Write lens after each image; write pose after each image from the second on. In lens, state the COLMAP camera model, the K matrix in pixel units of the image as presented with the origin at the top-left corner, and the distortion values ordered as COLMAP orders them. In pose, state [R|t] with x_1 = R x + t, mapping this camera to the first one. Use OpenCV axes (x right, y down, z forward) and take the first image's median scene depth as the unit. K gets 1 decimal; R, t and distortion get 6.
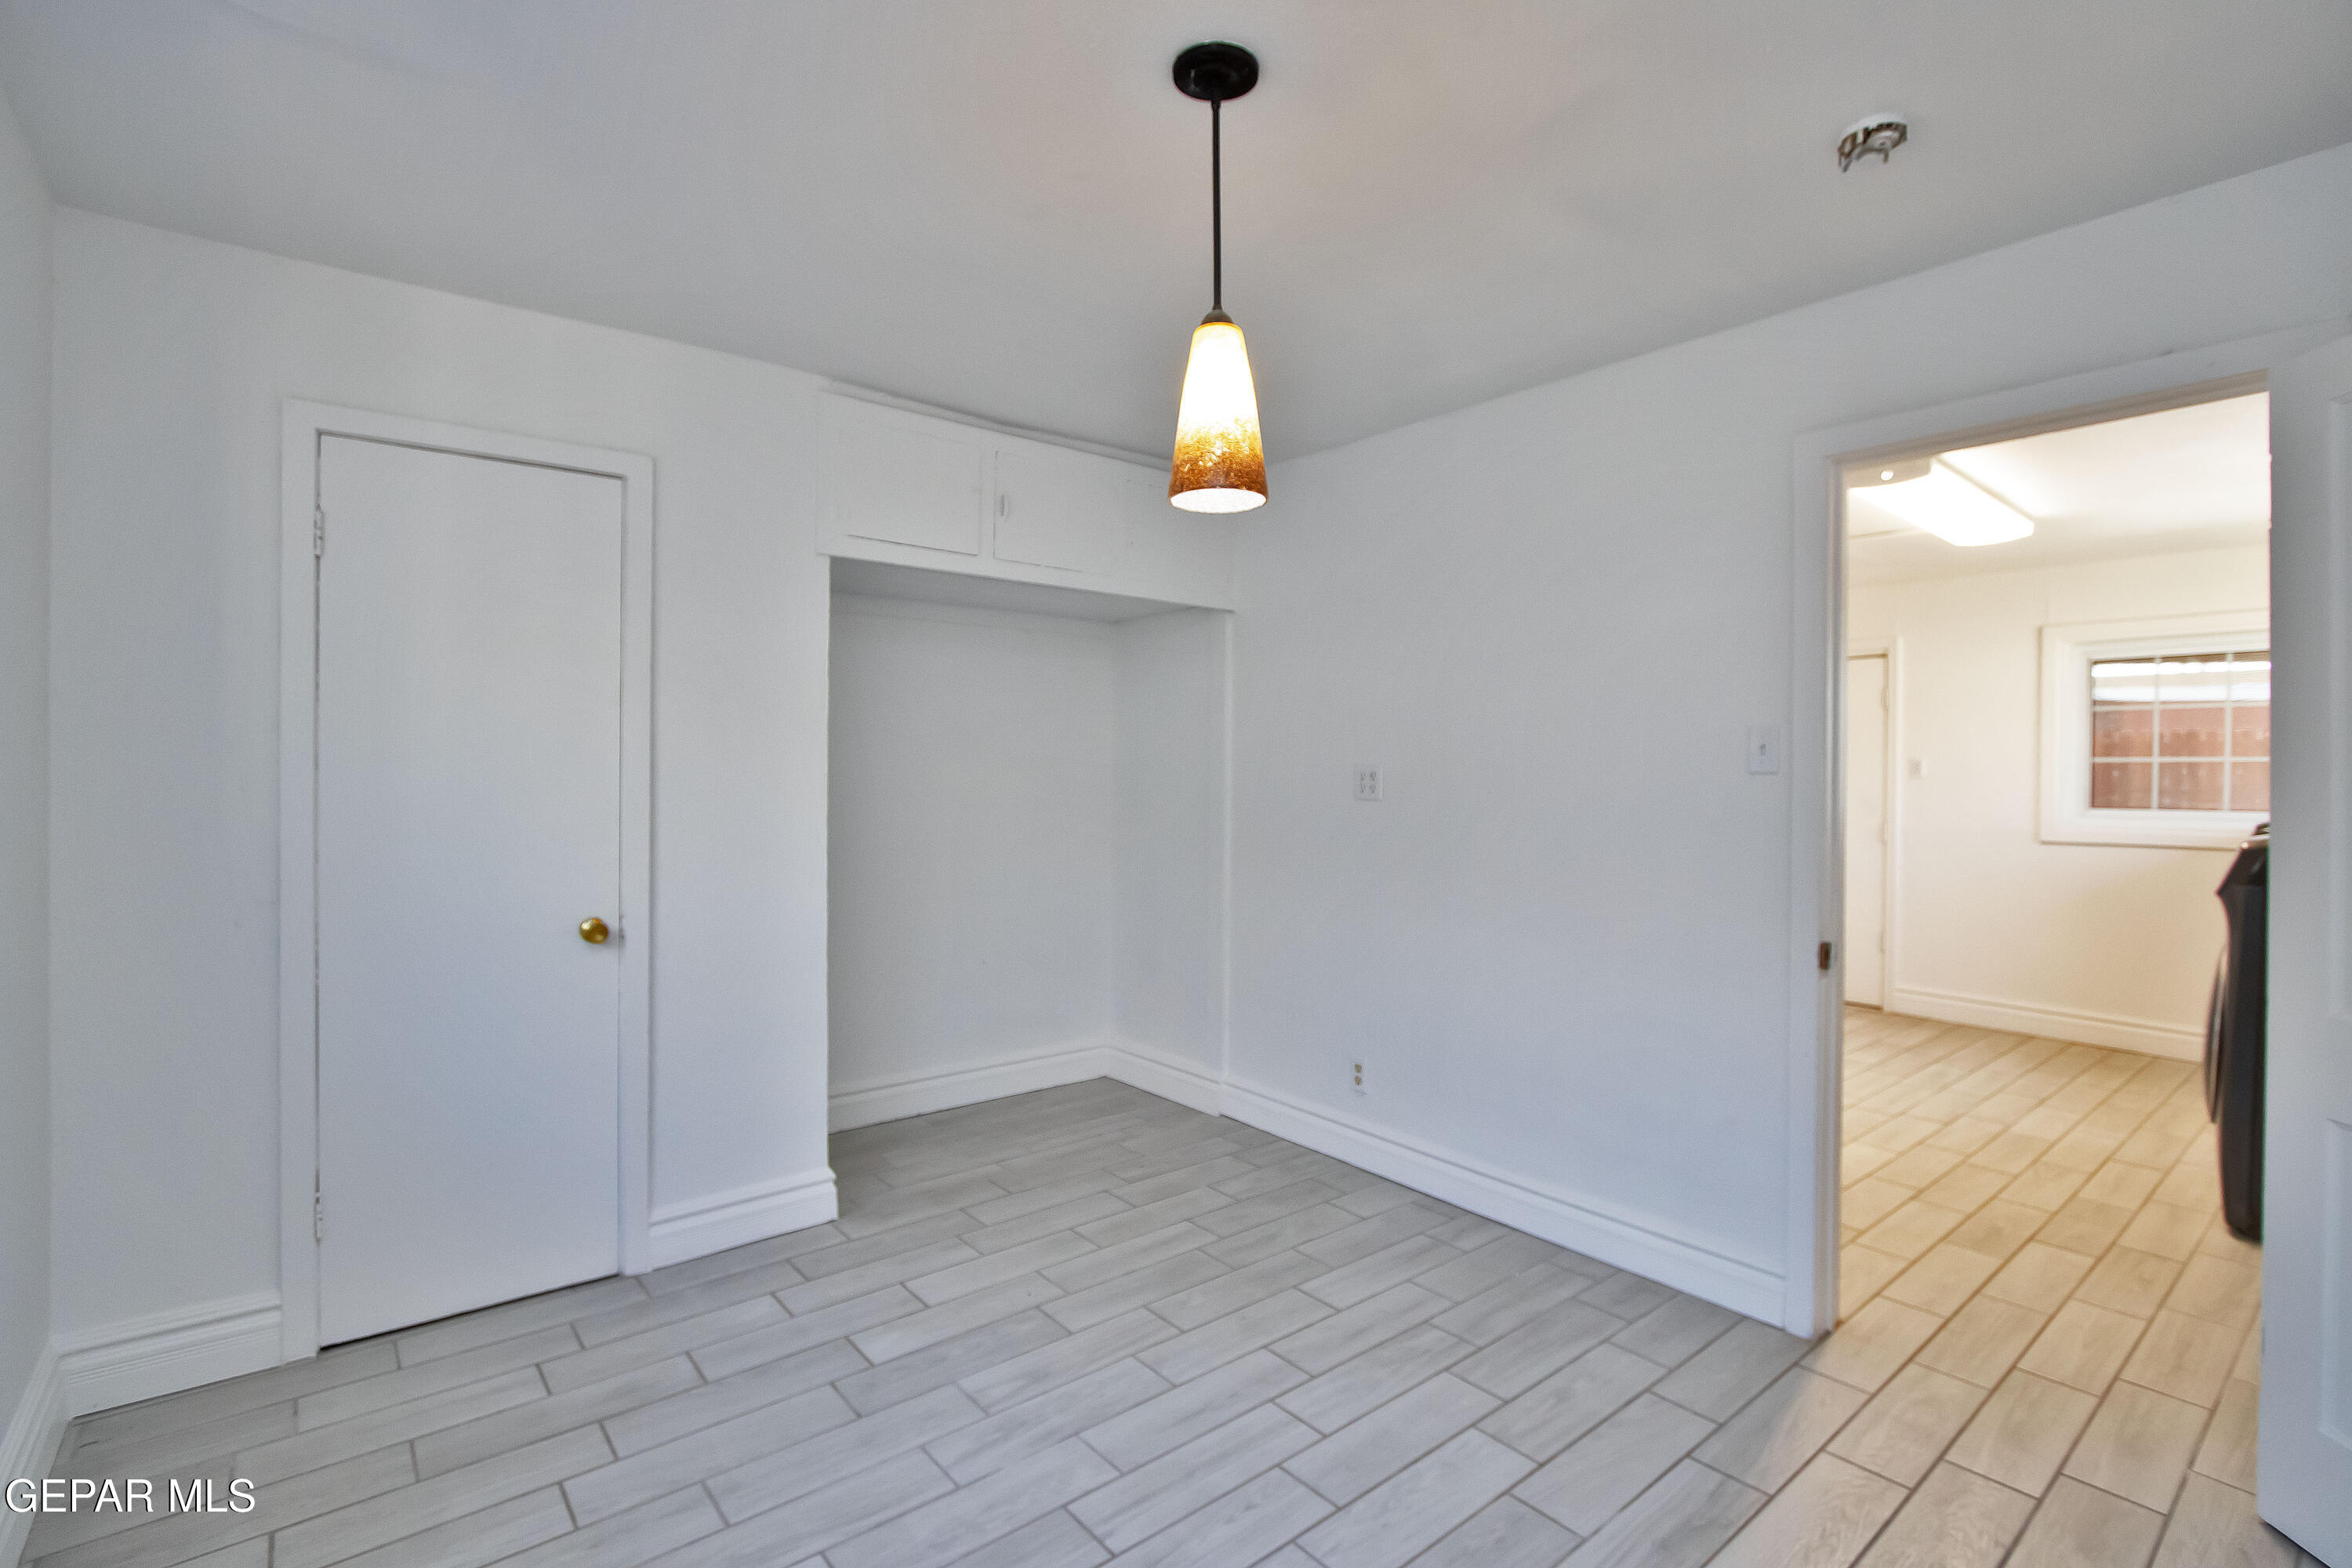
lens RADIAL K [[1084.8, 0, 1173.4], [0, 1084.8, 788.9], [0, 0, 1]] dist [-0.015045, 0.001911]
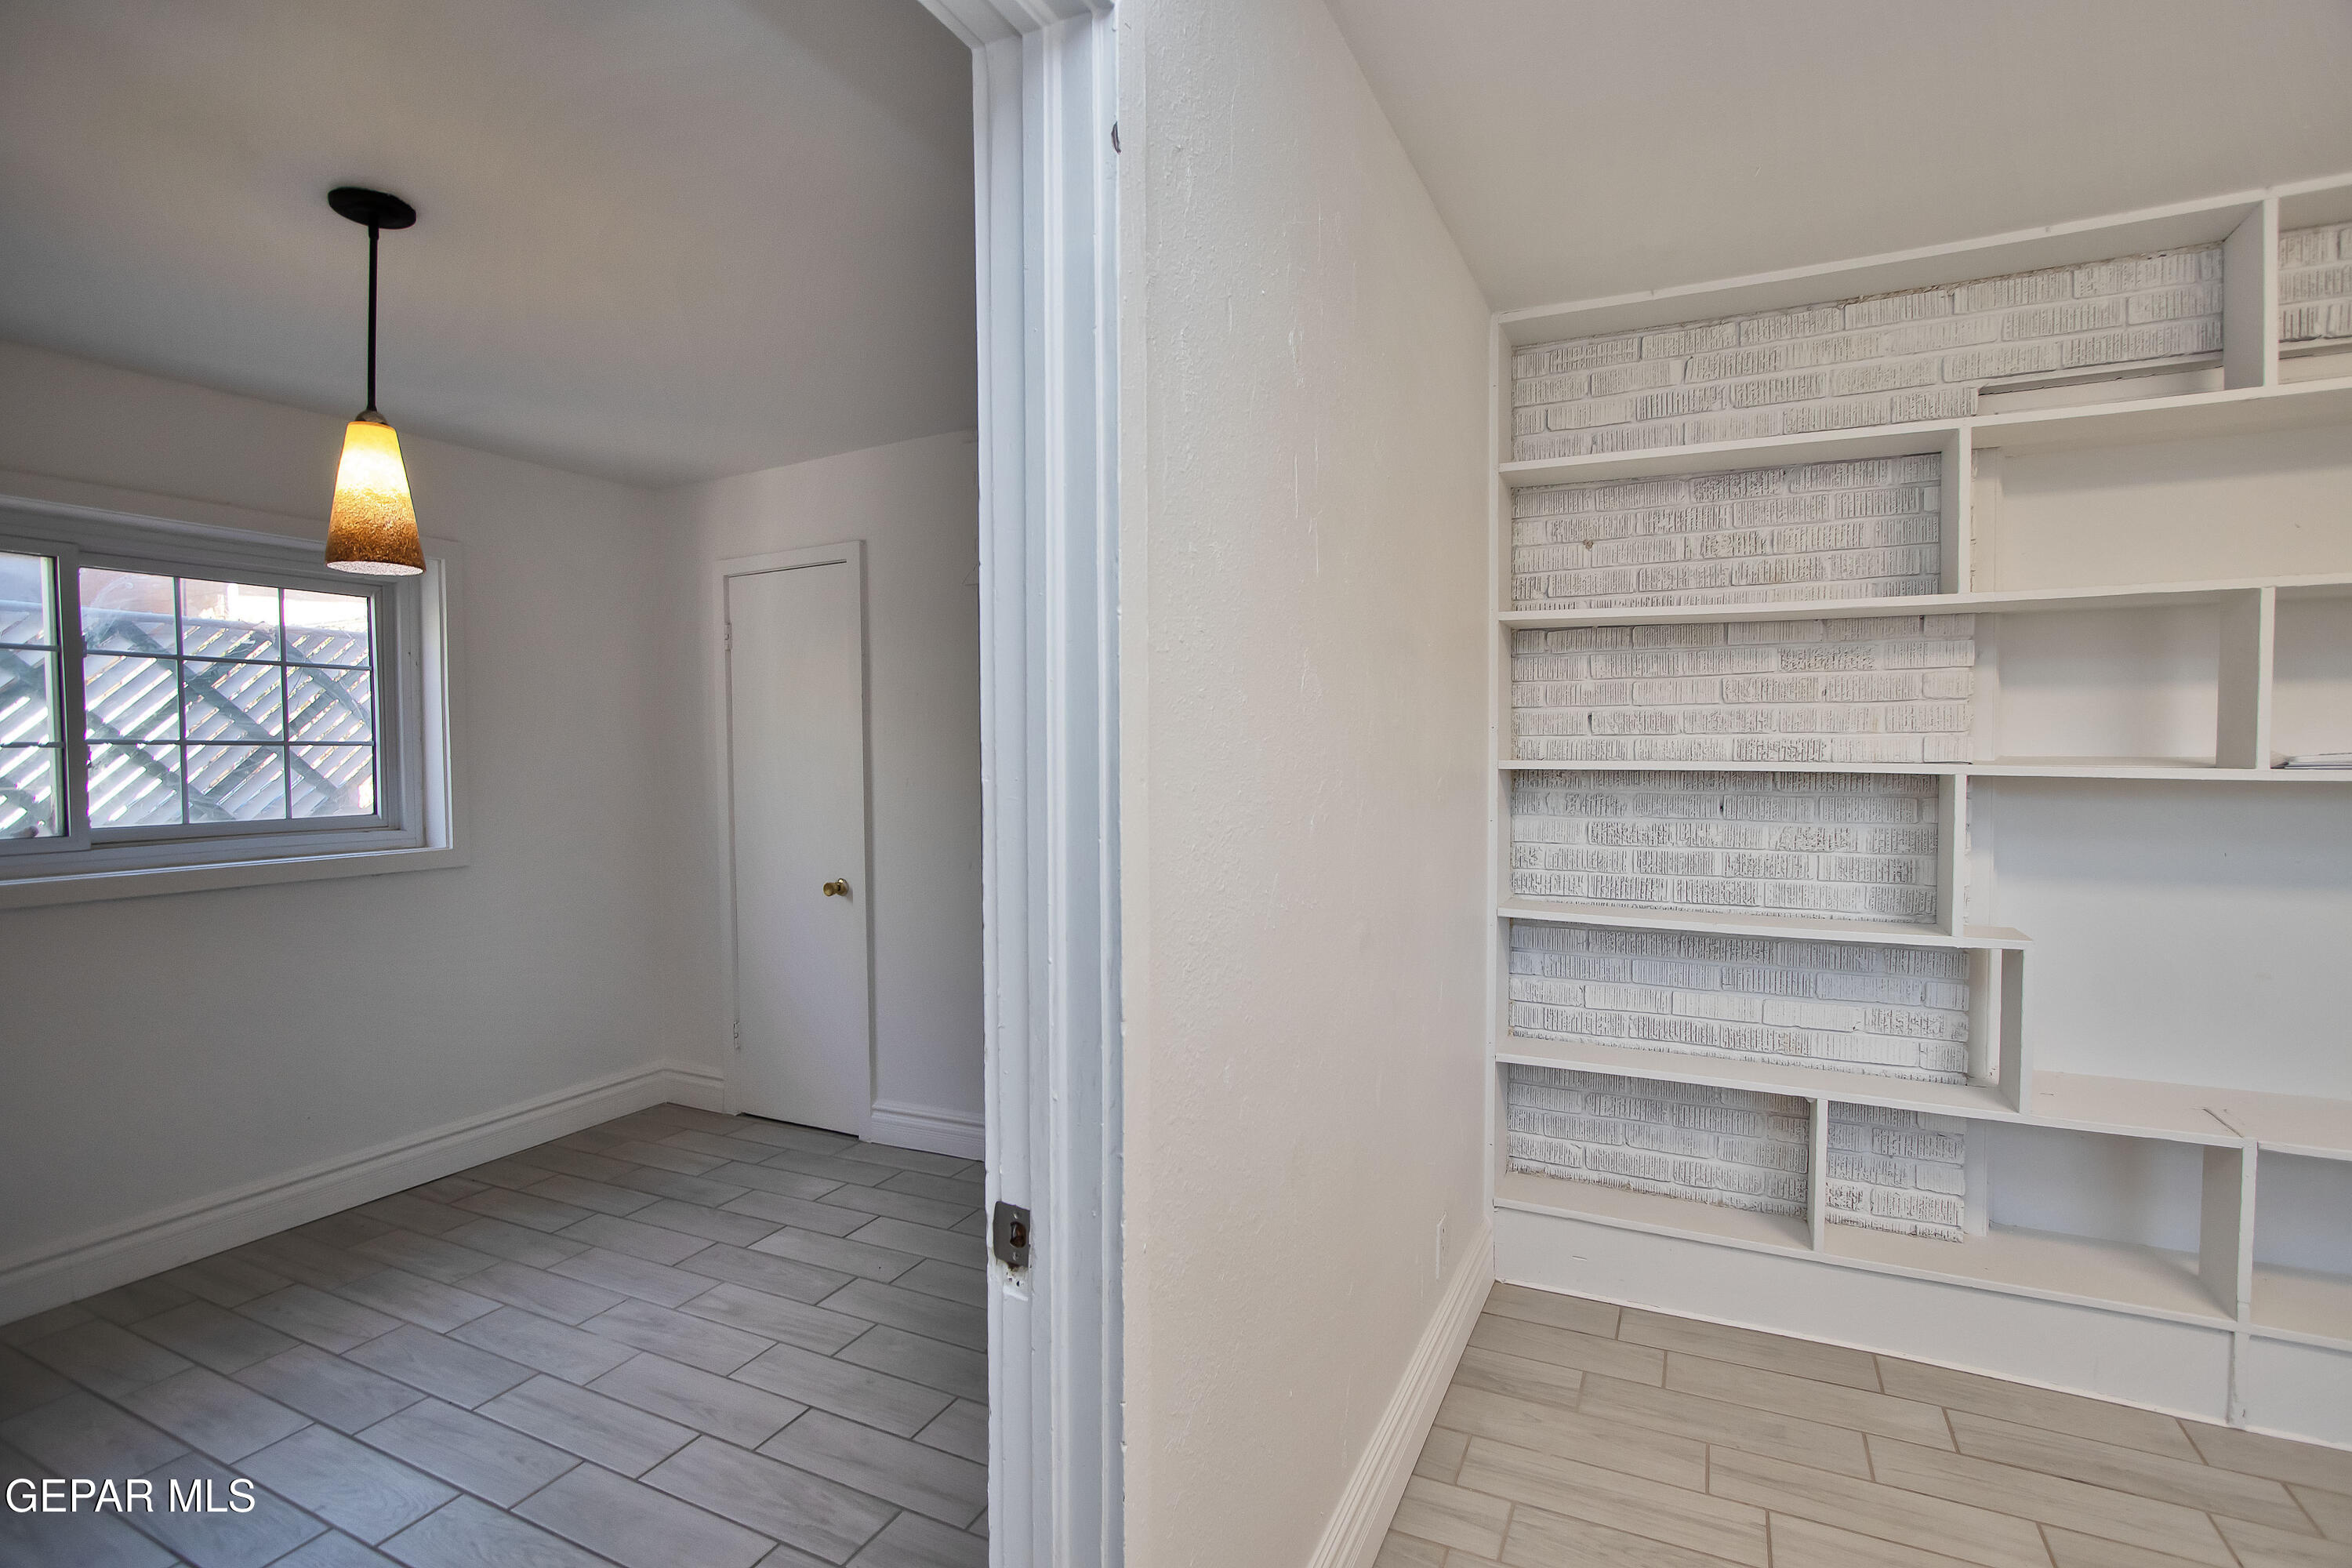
lens RADIAL K [[1084.8, 0, 1173.4], [0, 1084.8, 788.9], [0, 0, 1]] dist [-0.015045, 0.001911]
pose [[0.414904, 0.018454, -0.909678, 1.094512], [0.003187, 0.999759, 0.021735, -0.031823], [0.909859, -0.011917, 0.414746, 0.954623]]
